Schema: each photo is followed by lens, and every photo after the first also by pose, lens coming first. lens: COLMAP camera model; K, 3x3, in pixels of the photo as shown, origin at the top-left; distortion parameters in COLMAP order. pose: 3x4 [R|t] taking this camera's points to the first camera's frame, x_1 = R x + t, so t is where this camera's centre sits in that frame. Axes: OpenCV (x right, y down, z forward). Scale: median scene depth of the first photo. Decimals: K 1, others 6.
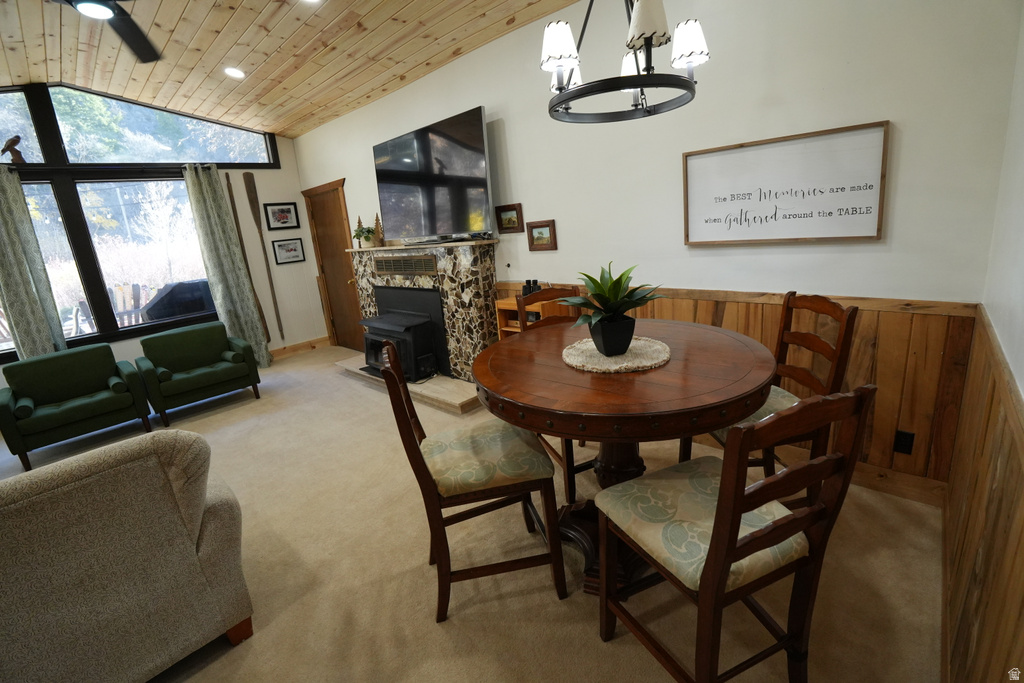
lens RADIAL K [[448.2, 0, 522.2], [0, 448.2, 336.2], [0, 0, 1]] dist [-0.067601, 0.013515]
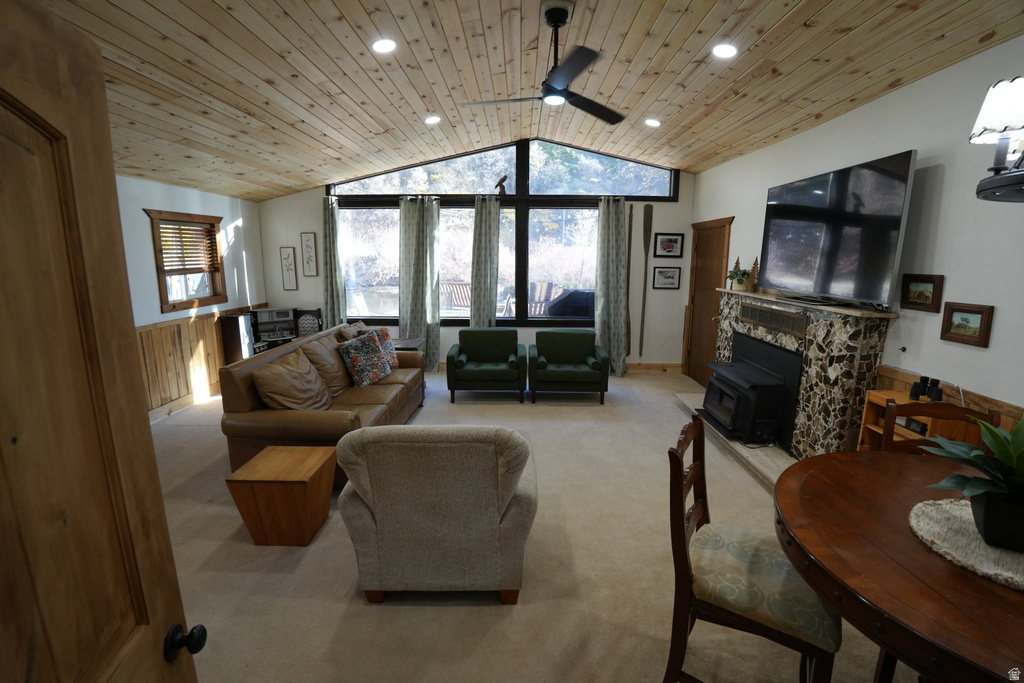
lens RADIAL K [[451.0, 0, 518.4], [0, 451.0, 339.3], [0, 0, 1]] dist [-0.069861, 0.014934]
pose [[0.670710, 0.228509, -0.705643, 0.041479], [-0.252354, 0.964907, 0.072605, -0.057225], [0.697471, 0.129375, 0.704838, 0.003747]]
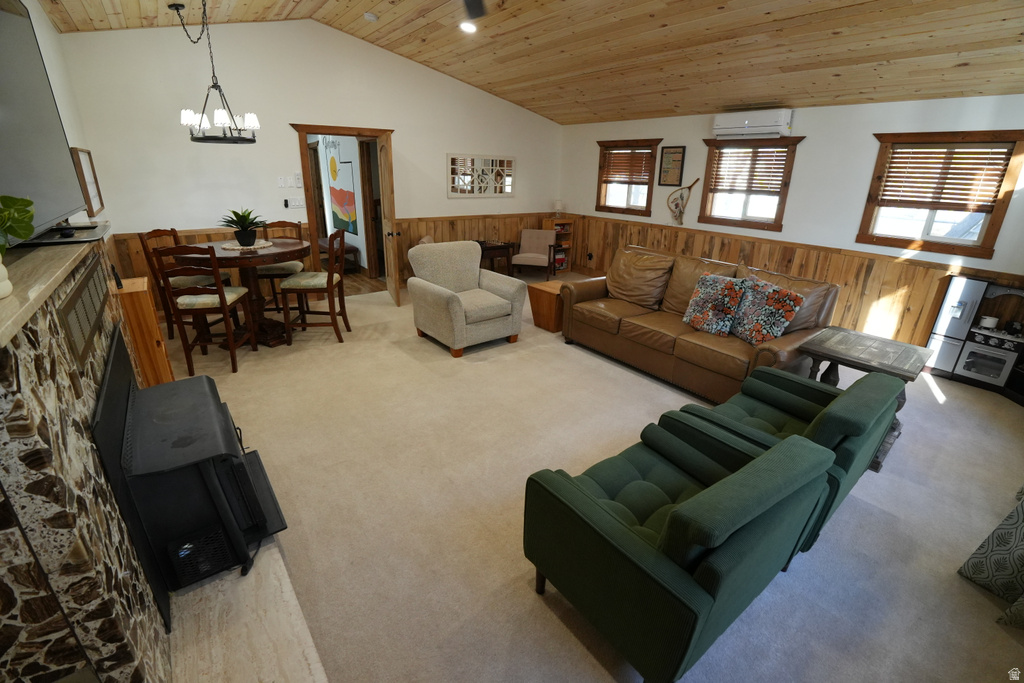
lens RADIAL K [[451.0, 0, 518.4], [0, 451.0, 339.3], [0, 0, 1]] dist [-0.069861, 0.014934]
pose [[-0.983801, 0.005537, 0.179179, -0.731455], [0.105573, 0.825698, 0.554145, -0.318211], [-0.144880, 0.564085, -0.812907, 1.342042]]
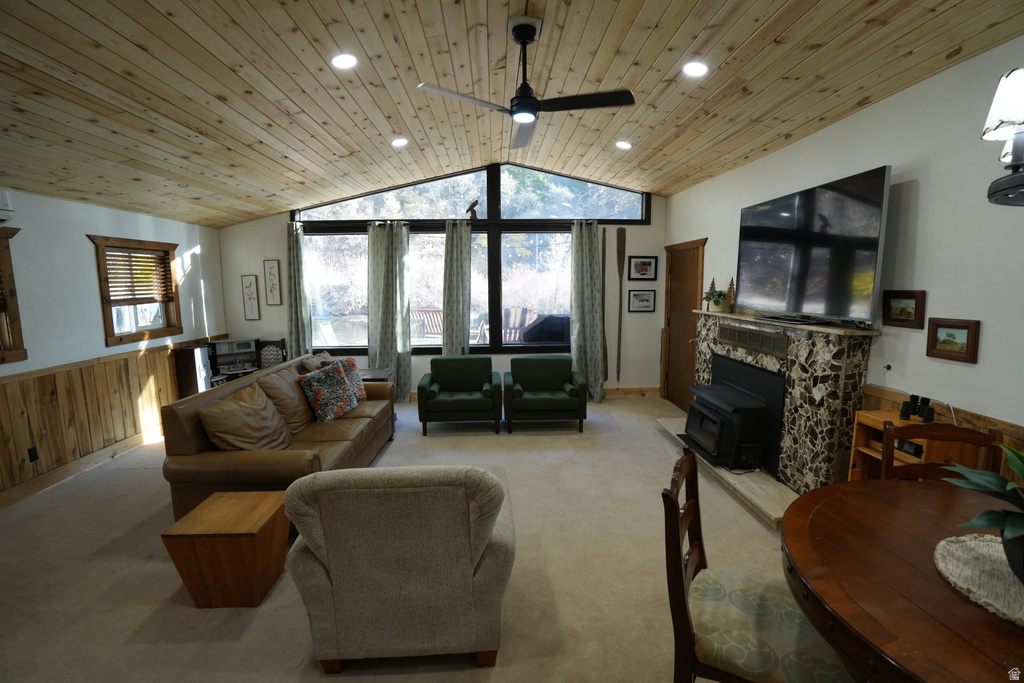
lens RADIAL K [[451.0, 0, 518.4], [0, 451.0, 339.3], [0, 0, 1]] dist [-0.069861, 0.014934]
pose [[0.712347, 0.172726, -0.680240, 0.010710], [-0.232931, 0.972489, 0.003007, -0.057521], [0.662045, 0.156307, 0.732983, 0.040761]]
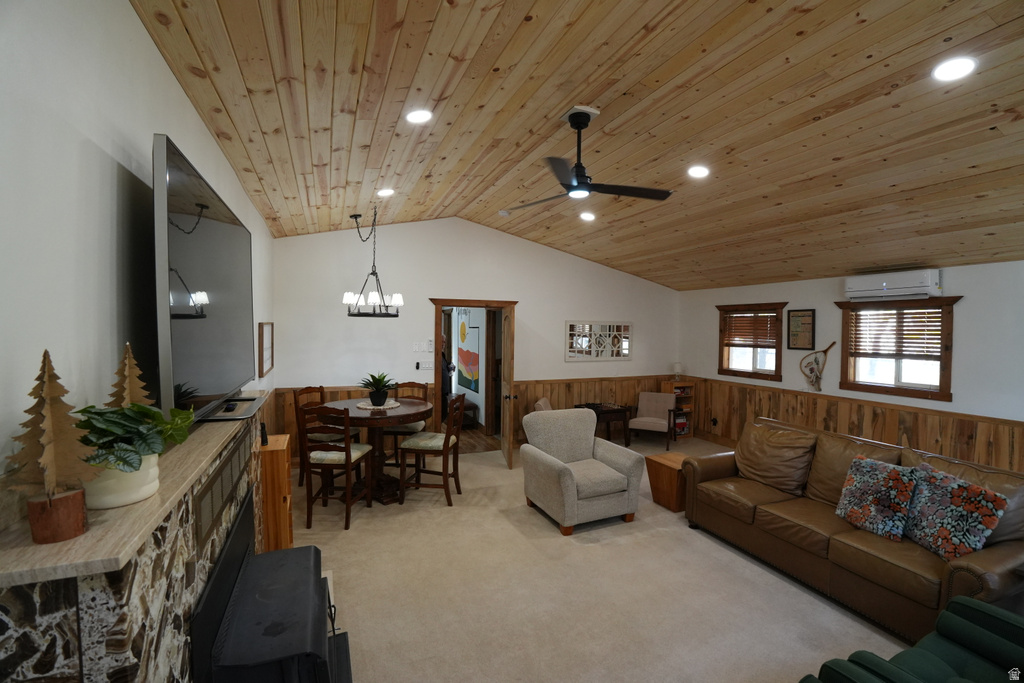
lens RADIAL K [[452.2, 0, 515.4], [0, 452.2, 339.5], [0, 0, 1]] dist [-0.072557, 0.016035]
pose [[-0.906687, 0.071276, 0.415739, -0.731409], [0.173523, 0.961384, 0.213613, -0.343919], [-0.384459, 0.265820, -0.884042, 1.310065]]
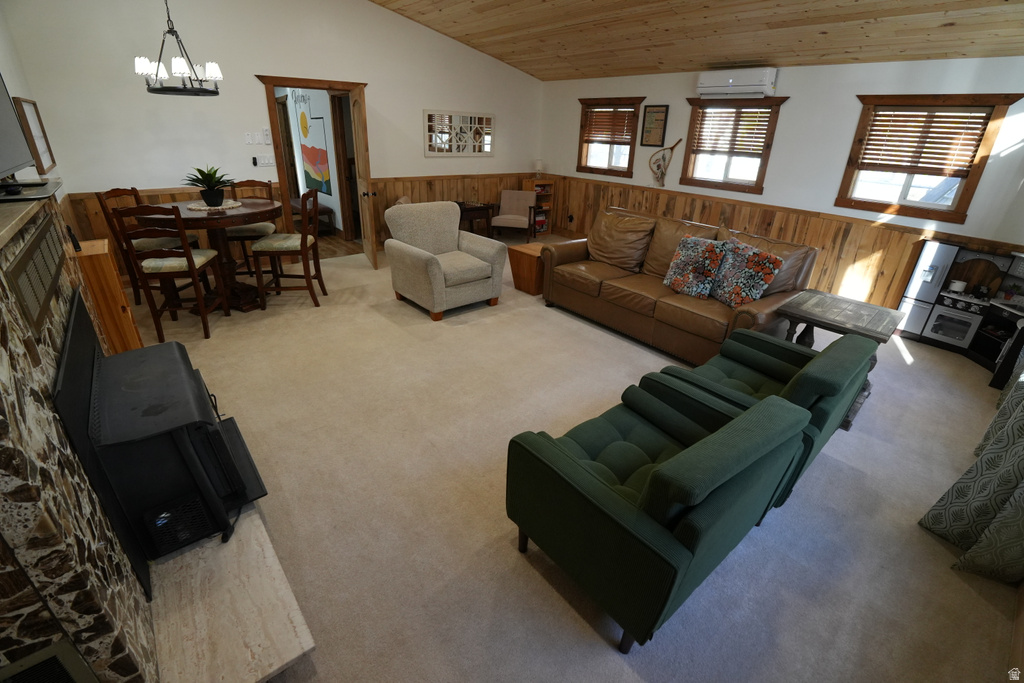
lens RADIAL K [[451.2, 0, 518.3], [0, 451.2, 336.7], [0, 0, 1]] dist [-0.070179, 0.015232]
pose [[-0.990749, -0.001699, 0.135698, -0.729118], [0.083370, 0.781365, 0.618481, -0.313870], [-0.107080, 0.624072, -0.773995, 1.338224]]
